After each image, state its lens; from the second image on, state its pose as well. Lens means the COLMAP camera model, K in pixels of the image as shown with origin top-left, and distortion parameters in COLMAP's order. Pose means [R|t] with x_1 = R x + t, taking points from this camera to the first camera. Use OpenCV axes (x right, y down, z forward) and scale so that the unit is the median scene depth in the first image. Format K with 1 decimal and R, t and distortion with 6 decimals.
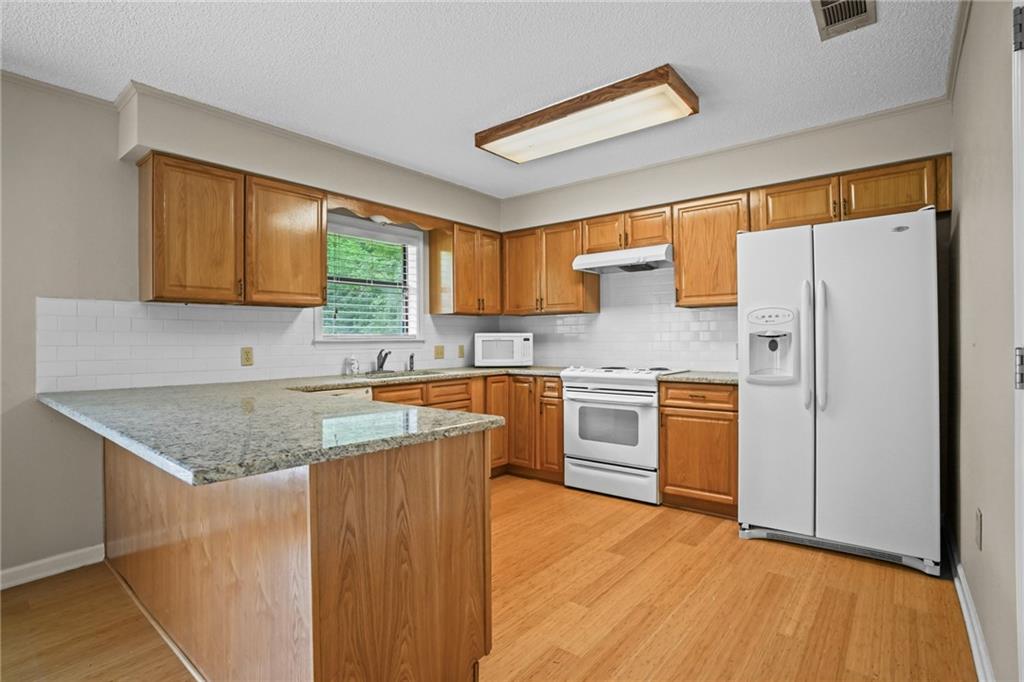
lens RADIAL K [[492.5, 0, 512.7], [0, 492.5, 338.2], [0, 0, 1]] dist [-0.003545, 0.010563]
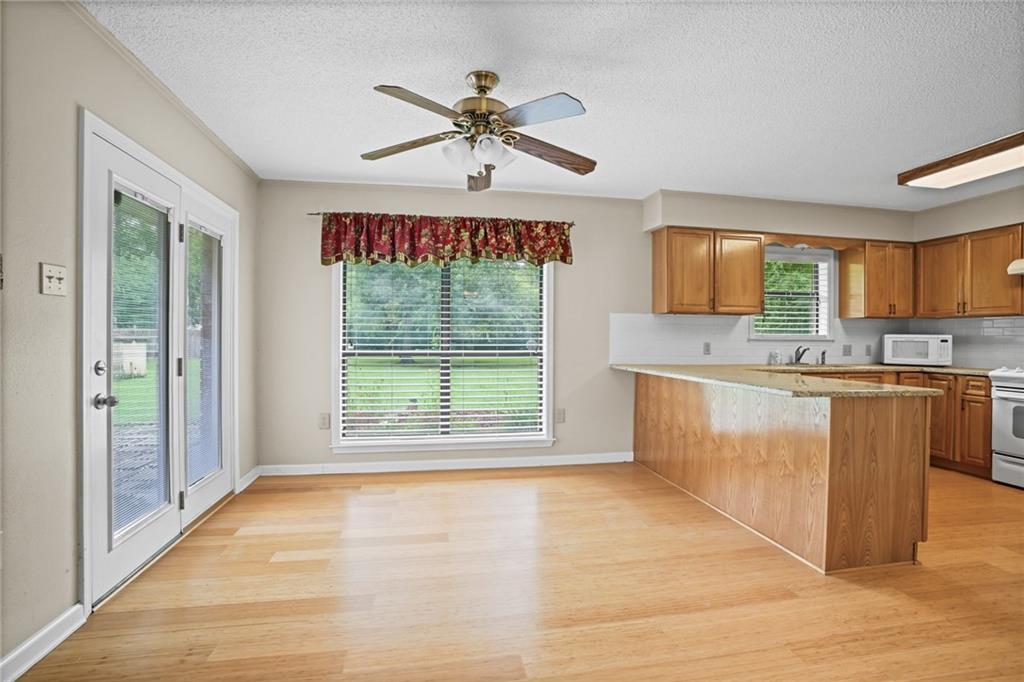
lens RADIAL K [[492.5, 0, 527.4], [0, 492.5, 335.9], [0, 0, 1]] dist [-0.003545, 0.010563]
pose [[0.797683, 0.016308, -0.602856, -0.053794], [-0.015709, 0.999857, 0.006262, -0.001153], [0.602872, 0.004475, 0.797825, -0.451240]]
